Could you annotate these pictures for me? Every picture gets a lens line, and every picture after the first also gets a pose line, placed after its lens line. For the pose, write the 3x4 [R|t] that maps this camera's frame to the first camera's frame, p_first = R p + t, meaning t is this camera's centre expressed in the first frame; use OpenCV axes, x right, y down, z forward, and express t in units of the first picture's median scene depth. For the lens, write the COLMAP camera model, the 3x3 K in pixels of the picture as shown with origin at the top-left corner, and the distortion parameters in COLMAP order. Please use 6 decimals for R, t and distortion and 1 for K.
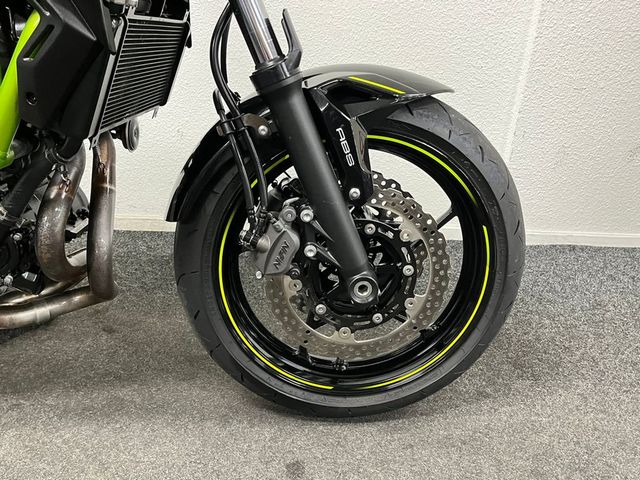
lens RADIAL K [[539.4, 0, 318.2], [0, 539.4, 240.2], [0, 0, 1]] dist [0.020647, -0.004463]
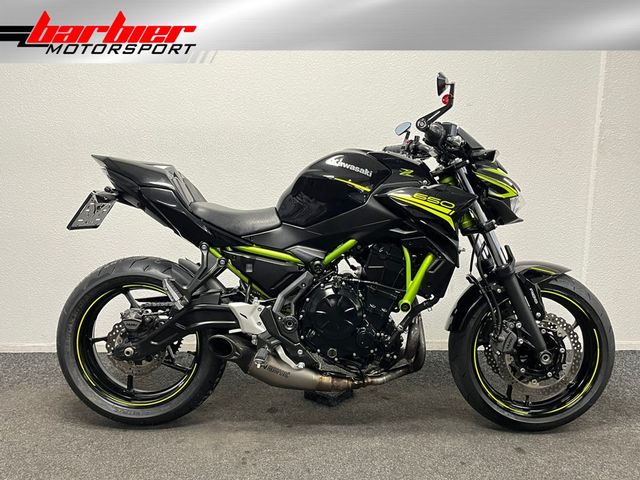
lens RADIAL K [[539.4, 0, 321.4], [0, 539.4, 238.7], [0, 0, 1]] dist [0.020647, -0.004463]
pose [[0.998115, -0.042410, -0.044351, -0.705111], [0.029085, 0.963357, -0.266640, 0.180247], [0.054034, 0.264847, 0.962775, -1.317035]]
